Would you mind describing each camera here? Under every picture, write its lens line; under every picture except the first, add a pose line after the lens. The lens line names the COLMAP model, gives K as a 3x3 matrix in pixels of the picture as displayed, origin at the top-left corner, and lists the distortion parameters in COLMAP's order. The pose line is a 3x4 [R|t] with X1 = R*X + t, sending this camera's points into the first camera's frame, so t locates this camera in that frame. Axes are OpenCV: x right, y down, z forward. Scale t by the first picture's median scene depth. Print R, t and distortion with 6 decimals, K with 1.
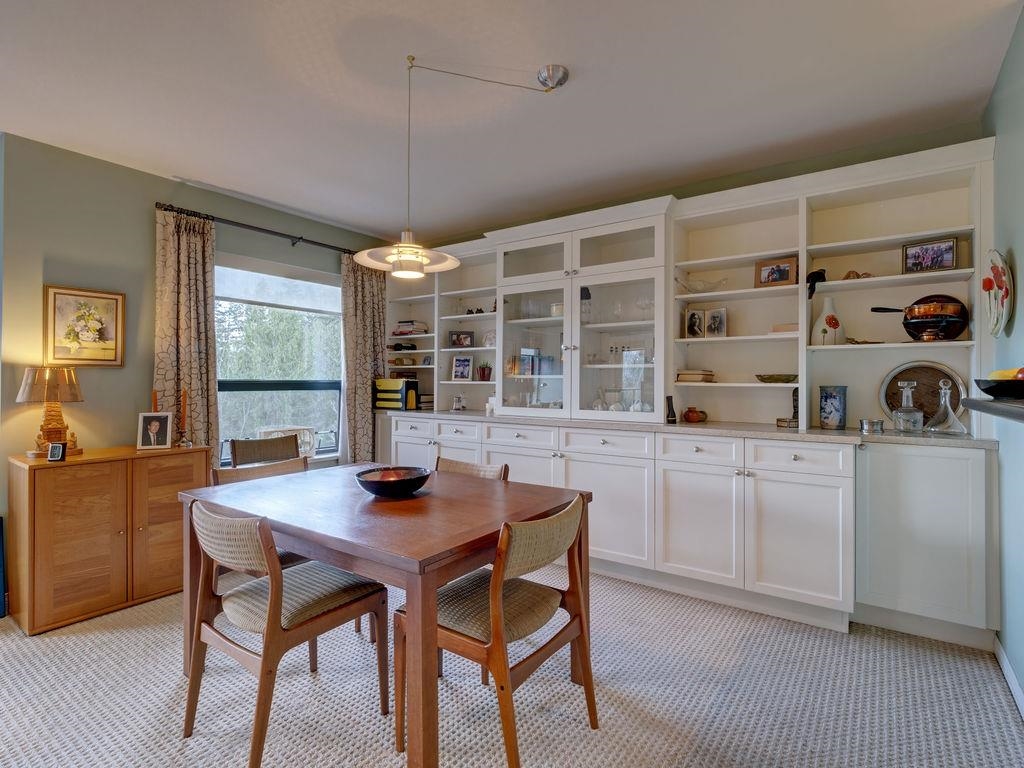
lens RADIAL K [[520.1, 0, 505.5], [0, 520.1, 378.6], [0, 0, 1]] dist [-0.005516, 0.003583]
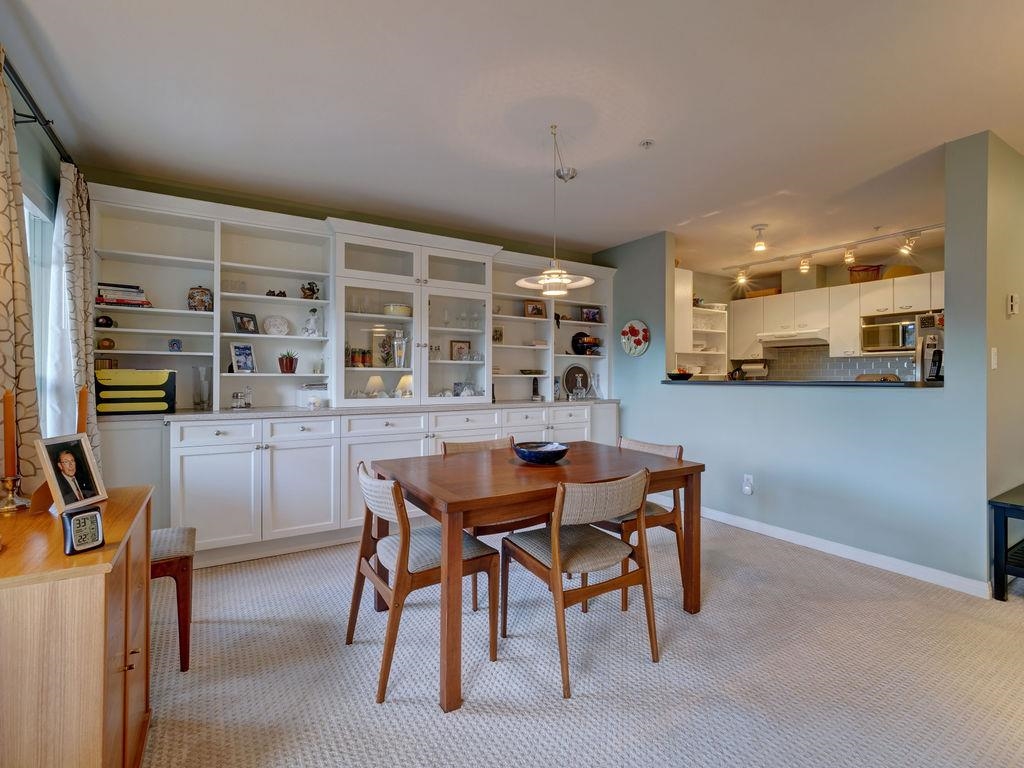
lens RADIAL K [[469.6, 0, 529.6], [0, 469.6, 378.0], [0, 0, 1]] dist [-0.008530, 0.002968]
pose [[0.372942, -0.008595, 0.927815, -0.844145], [-0.006027, 0.999914, 0.011685, 0.001995], [-0.927835, -0.009950, 0.372858, 0.409672]]
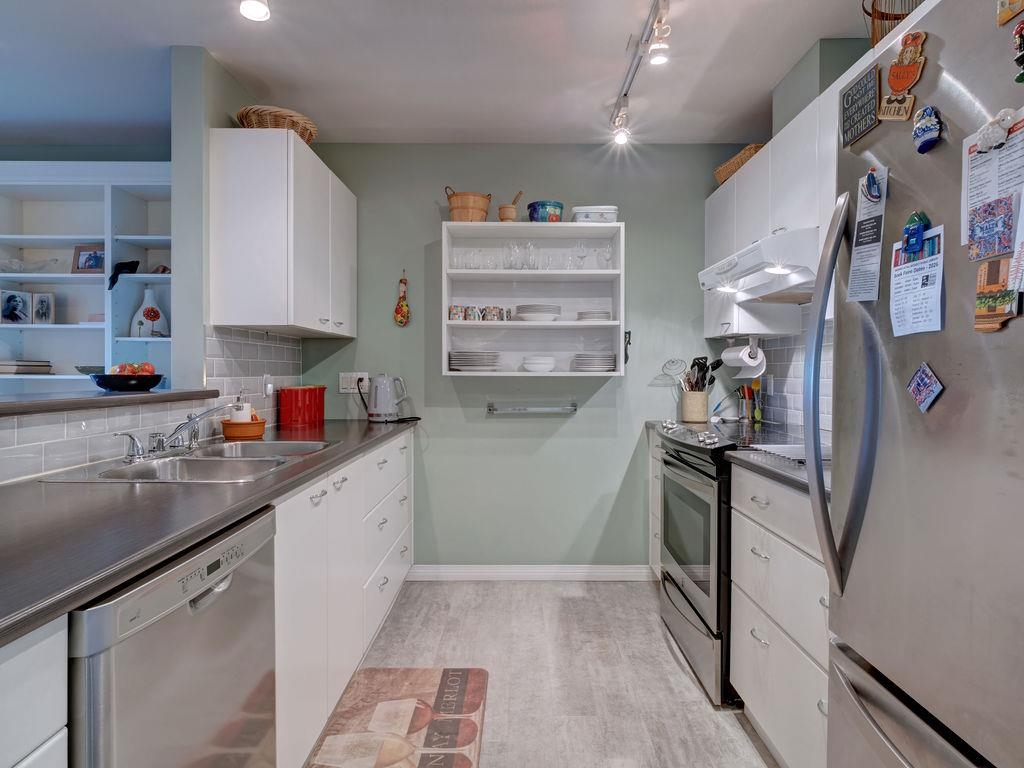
lens RADIAL K [[586.3, 0, 507.2], [0, 586.3, 375.5], [0, 0, 1]] dist [-0.001193, 0.003347]
pose [[0.806937, -0.008681, 0.590574, 0.463932], [-0.001029, 0.999870, 0.016104, -0.008261], [-0.590636, -0.013603, 0.806823, -0.295094]]
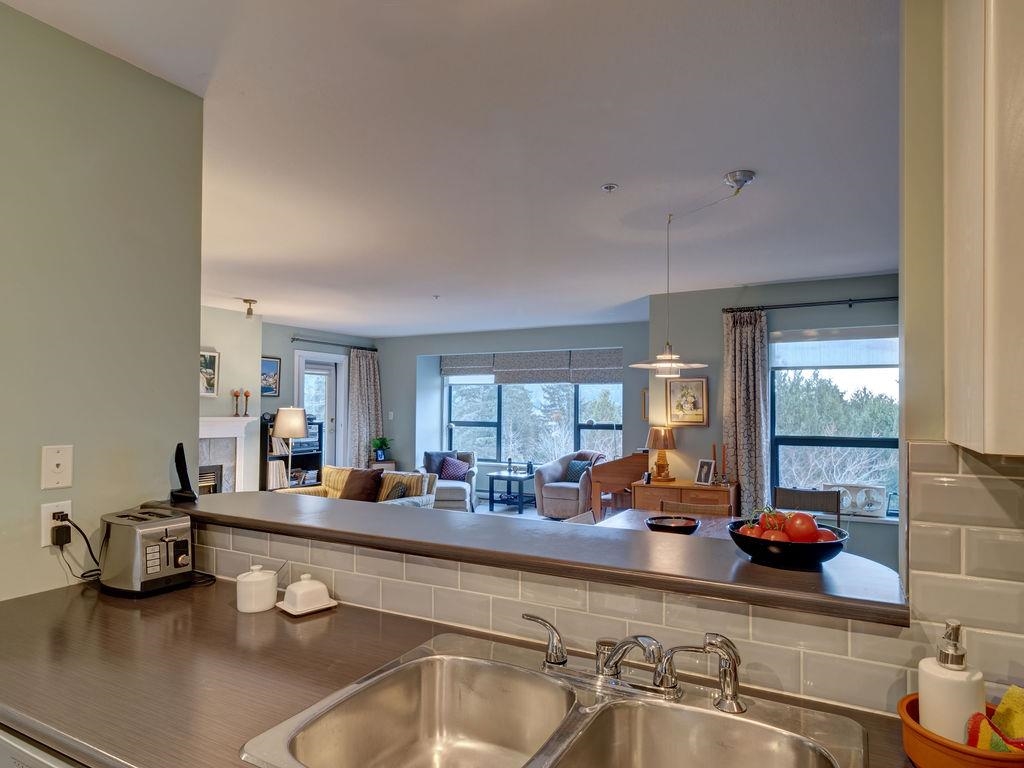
lens RADIAL K [[586.3, 0, 526.4], [0, 586.3, 406.8], [0, 0, 1]] dist [-0.001193, 0.003347]
pose [[0.140942, -0.002688, -0.990014, 0.820910], [0.003948, 0.999990, -0.002153, -0.075544], [0.990010, -0.003605, 0.140951, 0.257322]]
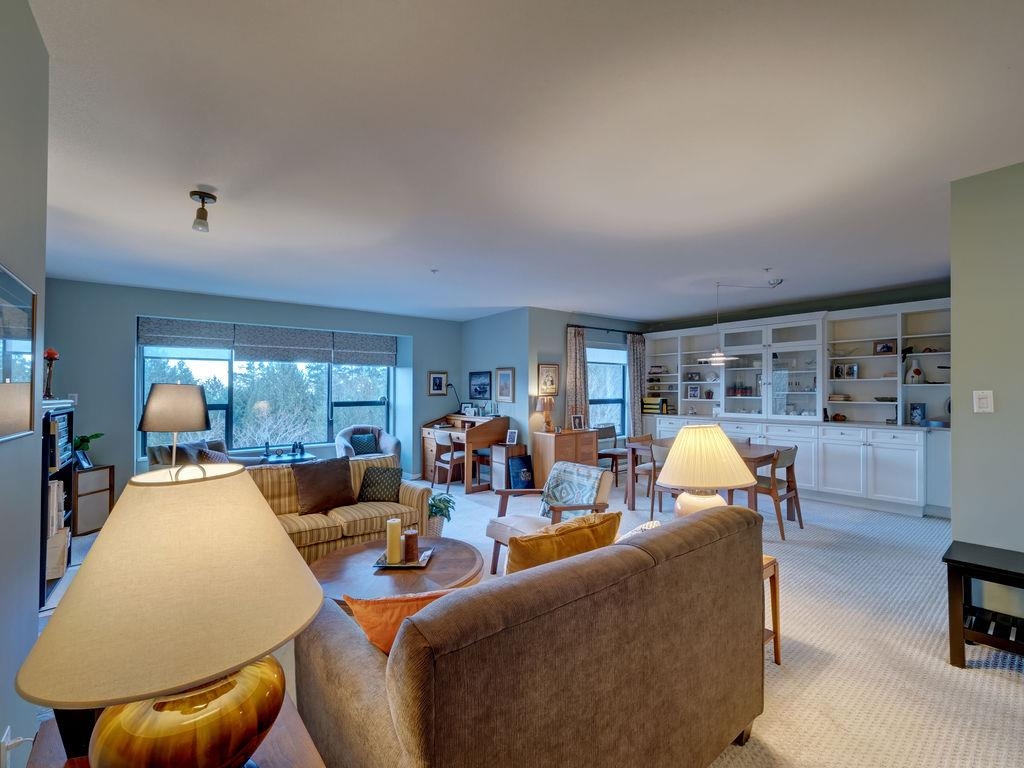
lens RADIAL K [[438.8, 0, 510.3], [0, 438.8, 388.0], [0, 0, 1]] dist [-0.014419, -0.001178]
pose [[0.960343, -0.011613, -0.278579, -0.384761], [0.012357, 0.999923, 0.000915, -0.060541], [0.278547, -0.004321, 0.960413, -0.959727]]
